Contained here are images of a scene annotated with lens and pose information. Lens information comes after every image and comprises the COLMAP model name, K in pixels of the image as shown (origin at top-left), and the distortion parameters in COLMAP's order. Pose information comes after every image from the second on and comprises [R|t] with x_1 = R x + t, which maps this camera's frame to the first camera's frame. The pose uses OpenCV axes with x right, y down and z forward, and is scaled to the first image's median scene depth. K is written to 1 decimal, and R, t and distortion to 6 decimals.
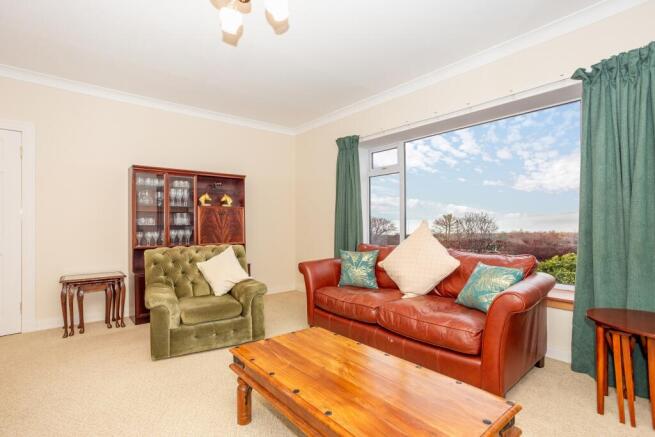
lens RADIAL K [[312.2, 0, 323.4], [0, 312.2, 218.0], [0, 0, 1]] dist [-0.043644, 0.001130]
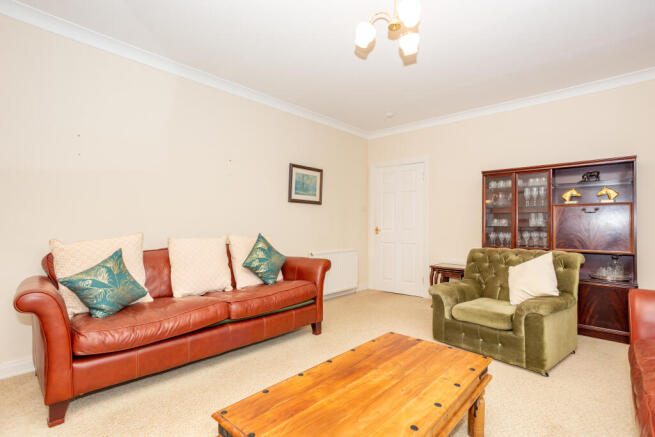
lens RADIAL K [[312.2, 0, 323.4], [0, 312.2, 218.0], [0, 0, 1]] dist [-0.043644, 0.001130]
pose [[0.126282, -0.019203, -0.991808, 0.389256], [0.011687, 0.999772, -0.017869, 0.006932], [0.991926, -0.009334, 0.126478, 0.285920]]
